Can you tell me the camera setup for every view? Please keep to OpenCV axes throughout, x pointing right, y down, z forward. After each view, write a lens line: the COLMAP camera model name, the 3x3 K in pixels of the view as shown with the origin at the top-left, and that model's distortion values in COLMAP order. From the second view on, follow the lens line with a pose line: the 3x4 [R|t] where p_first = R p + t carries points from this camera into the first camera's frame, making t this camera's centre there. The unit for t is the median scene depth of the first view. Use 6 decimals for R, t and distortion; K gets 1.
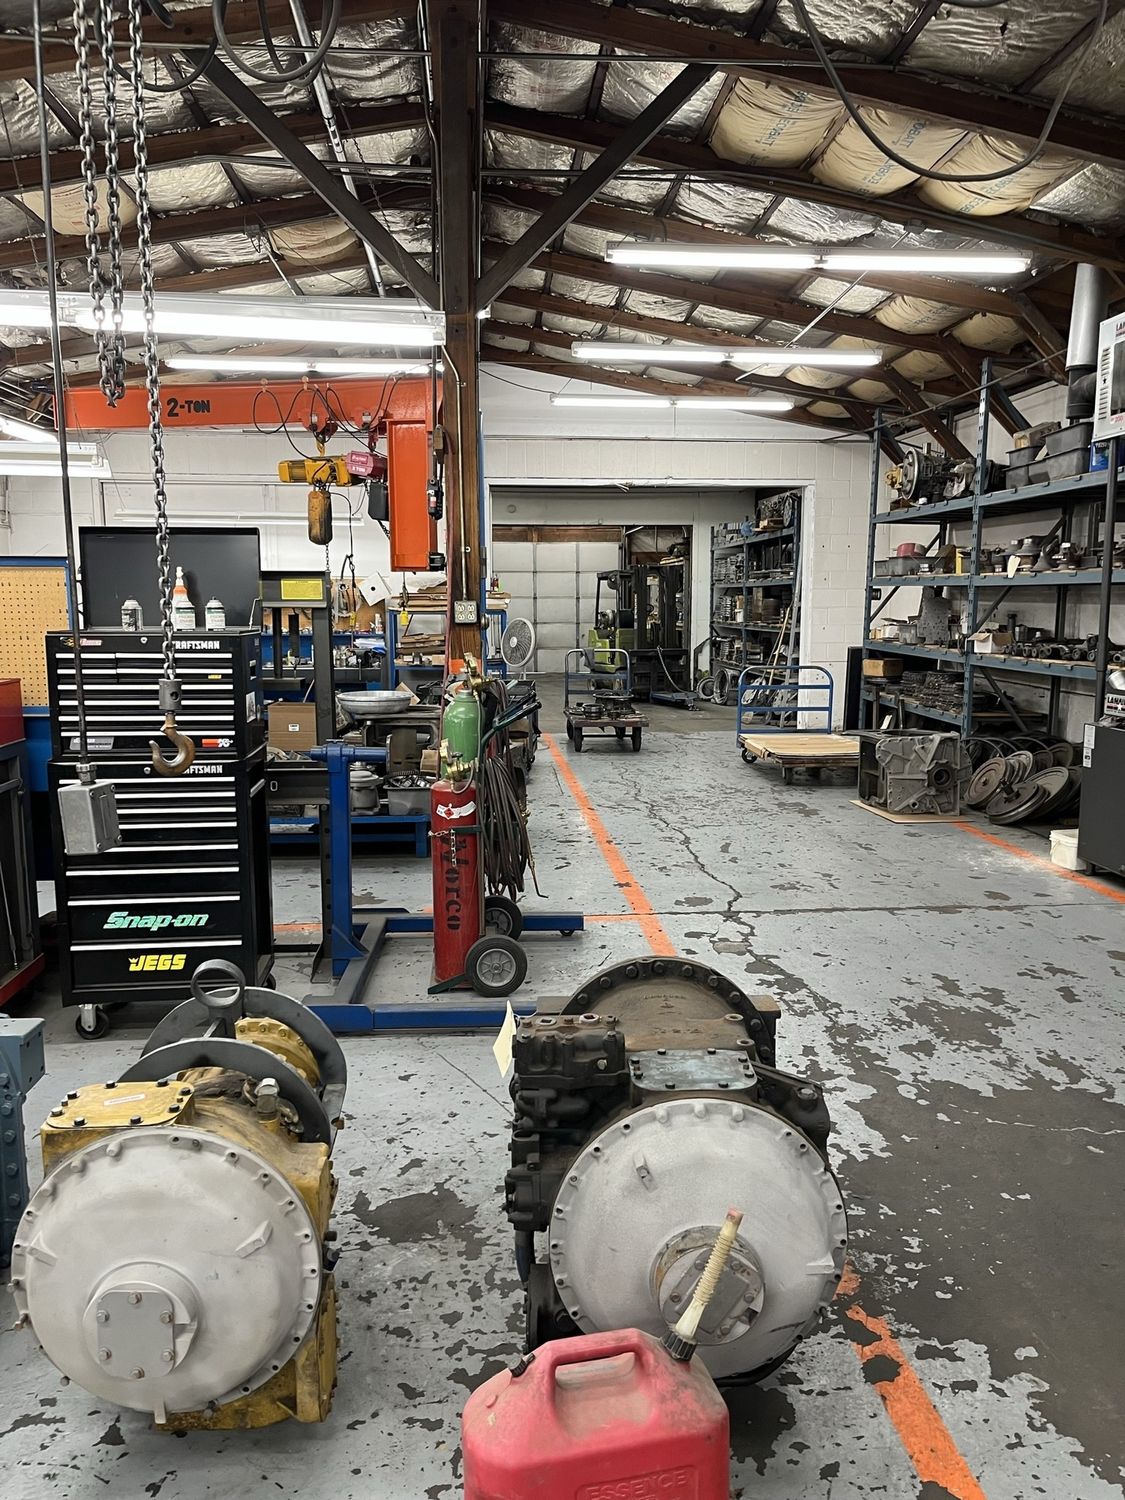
lens RADIAL K [[1139.0, 0, 562.5], [0, 1139.0, 750.0], [0, 0, 1]] dist [0.036049, -0.000092]
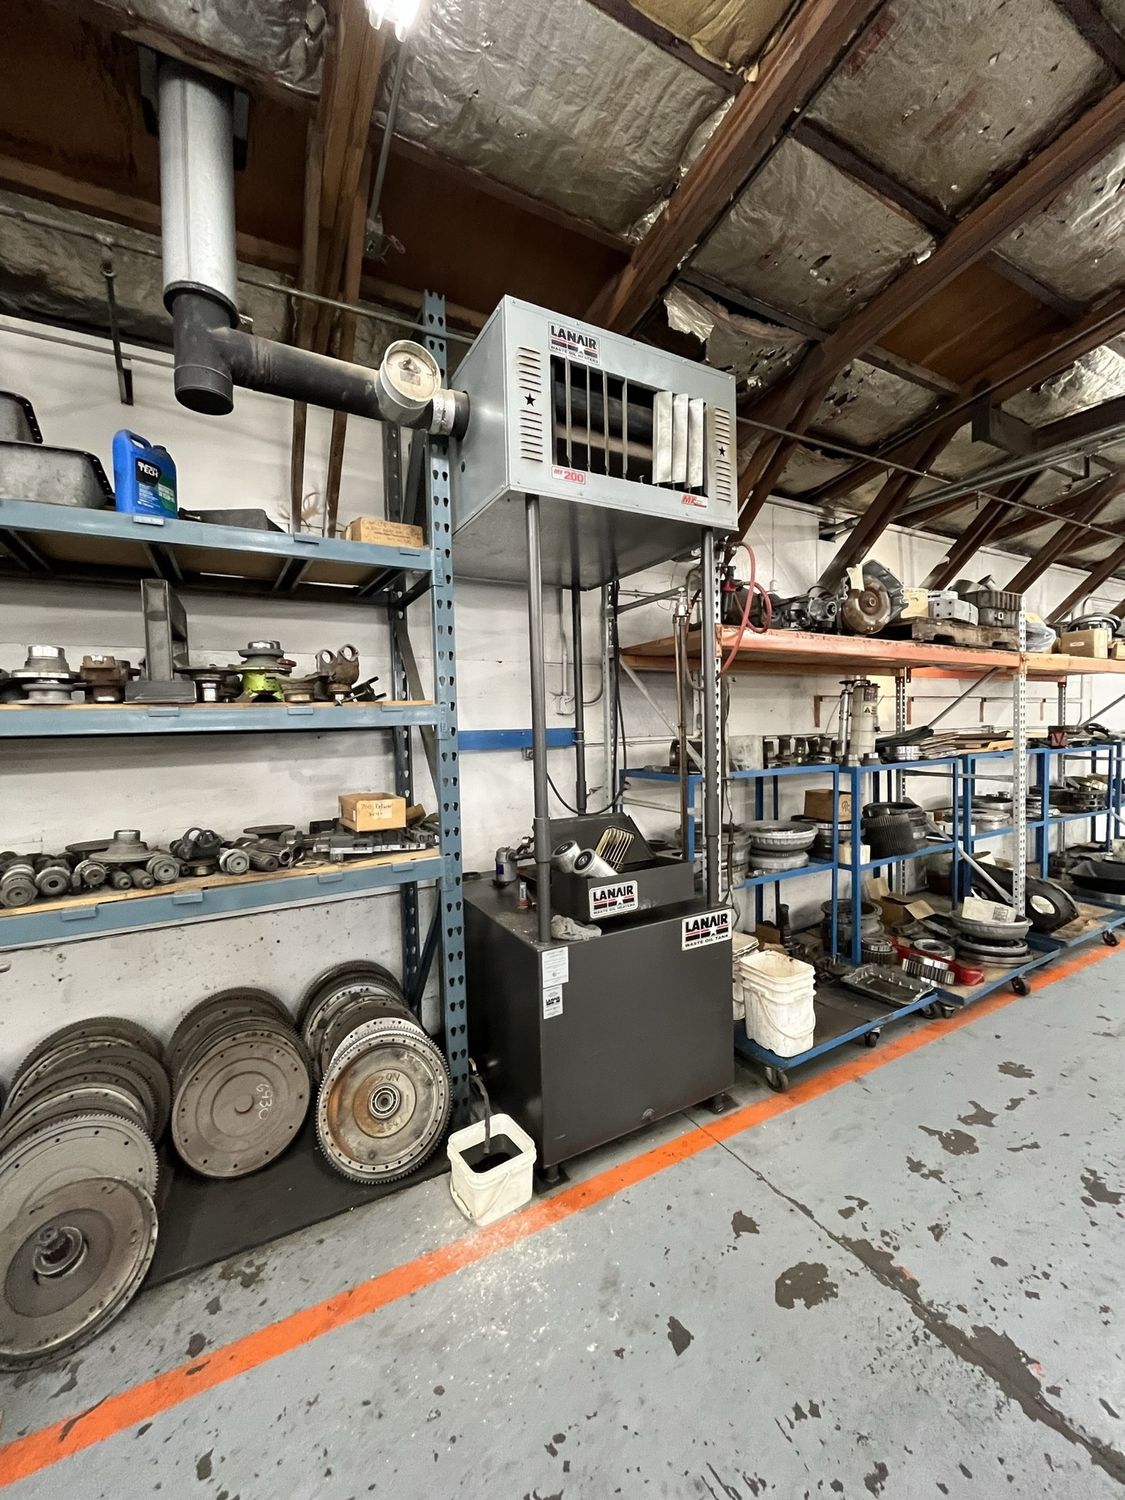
lens RADIAL K [[597.8, 0, 562.5], [0, 597.8, 750.0], [0, 0, 1]] dist [-0.000974, -0.000301]
pose [[-0.418669, -0.014664, 0.908021, 0.063785], [0.144939, 0.985974, 0.082751, -0.060566], [-0.896498, 0.166253, -0.410671, 0.434773]]
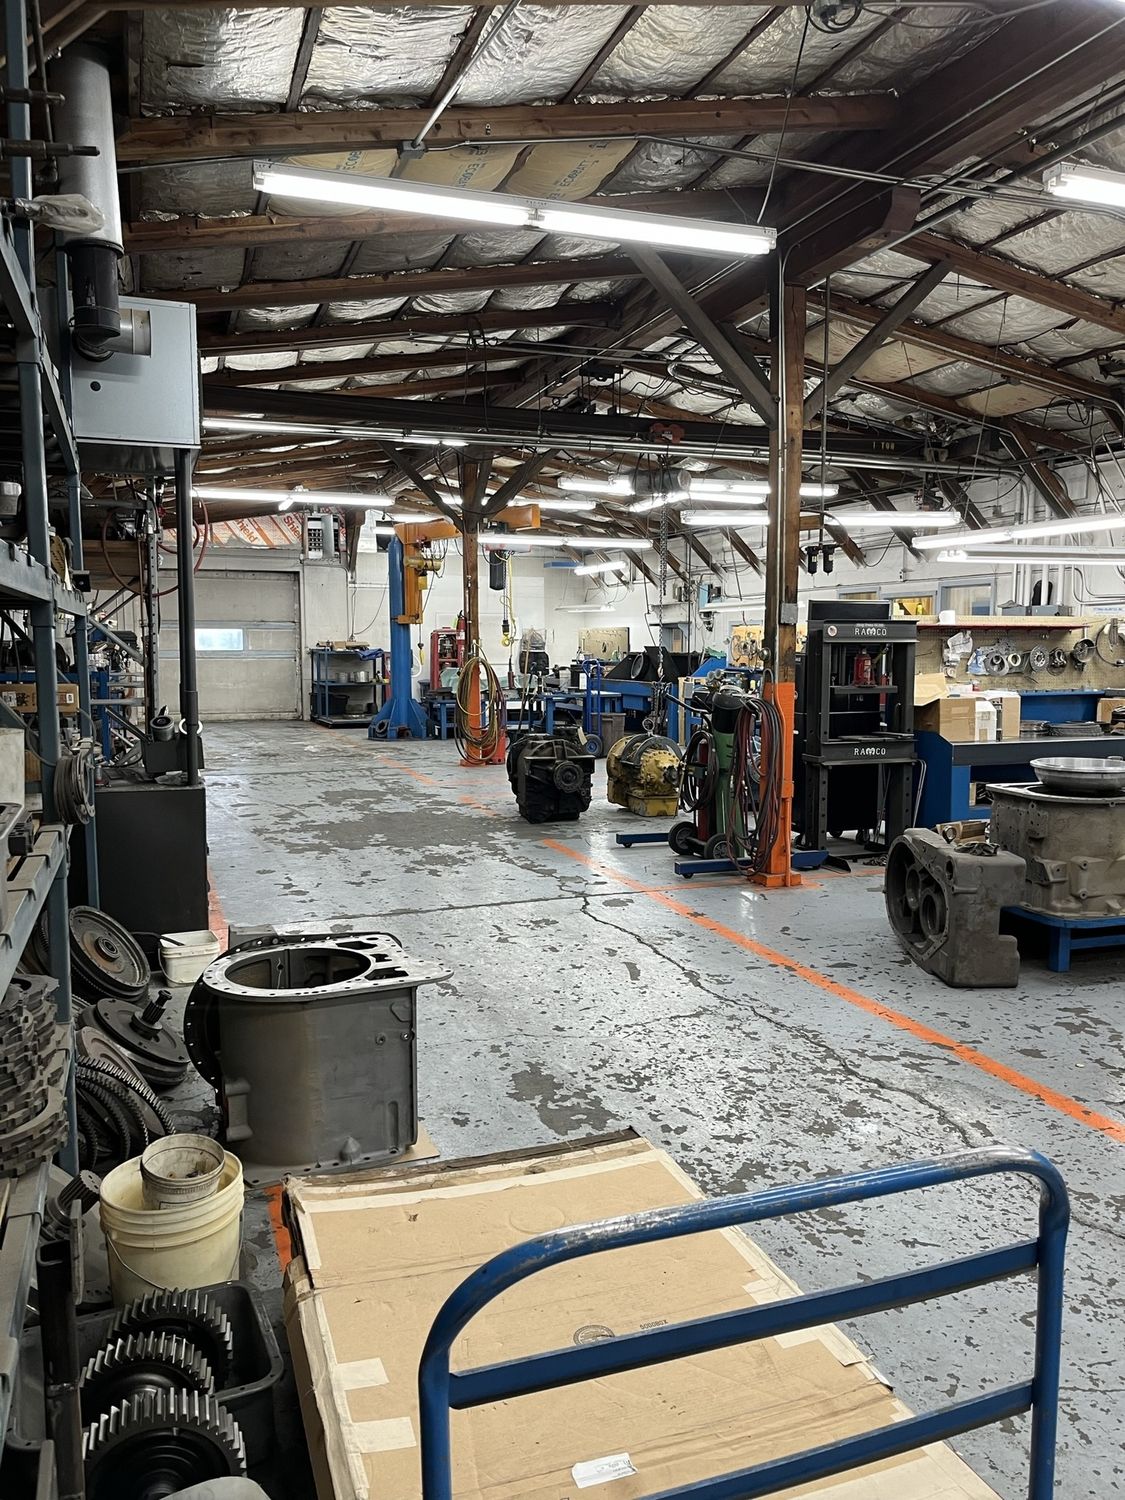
lens RADIAL K [[1139.0, 0, 562.5], [0, 1139.0, 750.0], [0, 0, 1]] dist [0.036049, -0.000092]
pose [[-0.964467, 0.019685, -0.263467, 0.779428], [-0.041210, 0.973806, 0.223615, -0.449696], [0.260968, 0.226527, -0.938393, 3.376305]]
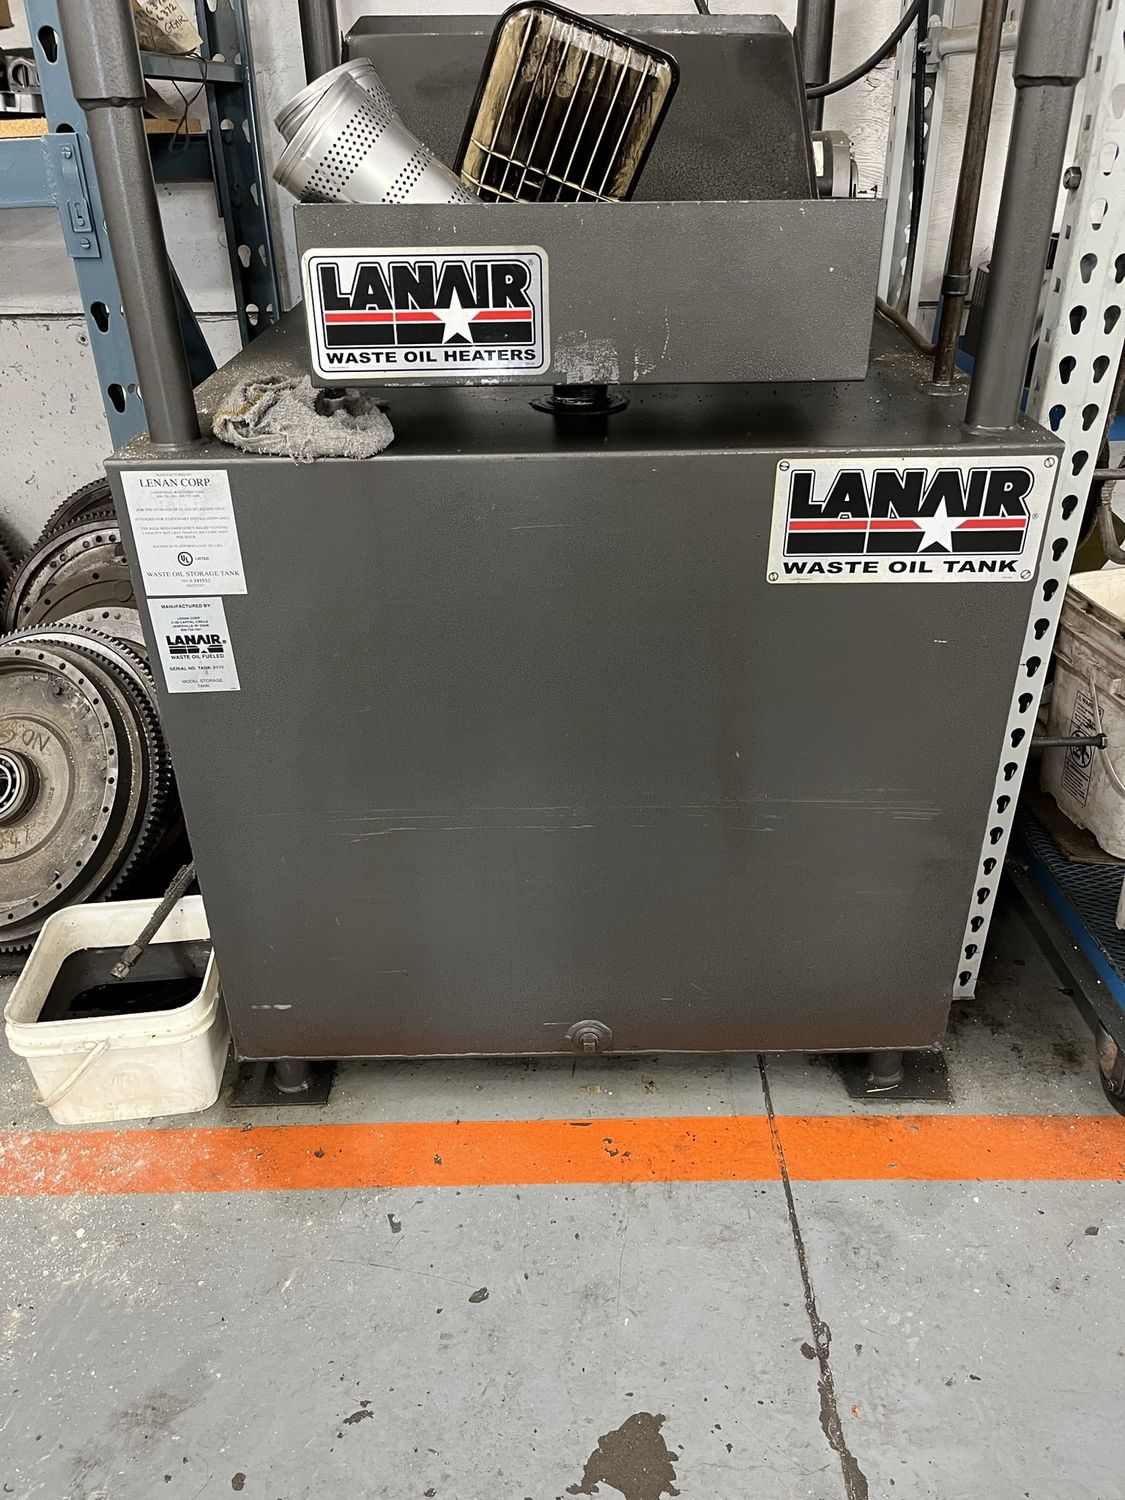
lens RADIAL K [[1139.0, 0, 562.5], [0, 1139.0, 750.0], [0, 0, 1]] dist [0.036049, -0.000092]
pose [[0.075835, -0.501466, 0.861847, 0.116783], [0.143388, 0.860837, 0.488262, -0.023343], [-0.986757, 0.086551, 0.137186, 0.361026]]
